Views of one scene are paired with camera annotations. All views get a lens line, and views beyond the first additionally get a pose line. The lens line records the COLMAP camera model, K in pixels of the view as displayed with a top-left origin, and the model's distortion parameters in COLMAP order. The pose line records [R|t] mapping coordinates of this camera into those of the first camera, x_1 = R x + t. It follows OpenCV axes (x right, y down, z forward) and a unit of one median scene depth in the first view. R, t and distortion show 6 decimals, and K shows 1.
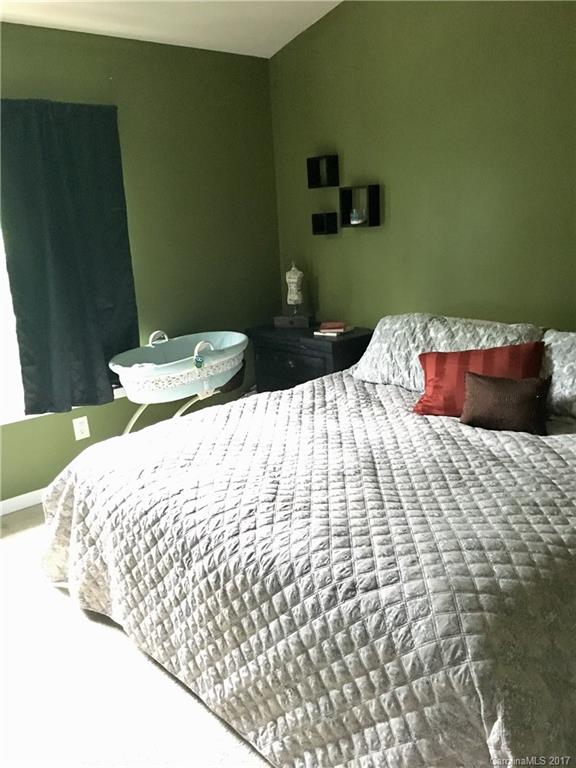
lens RADIAL K [[657.0, 0, 288.0], [0, 657.0, 384.0], [0, 0, 1]] dist [0.065199, -0.005199]
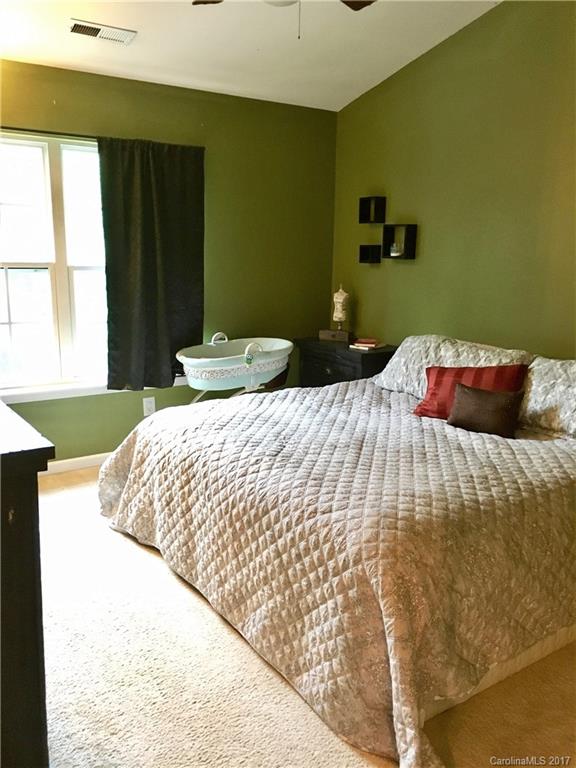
lens RADIAL K [[653.8, 0, 288.0], [0, 653.8, 384.0], [0, 0, 1]] dist [0.099258, 0.001455]
pose [[0.988451, 0.097678, -0.115859, 0.111570], [-0.101871, 0.994320, -0.030823, 0.056290], [0.112190, 0.042269, 0.992787, -0.251441]]
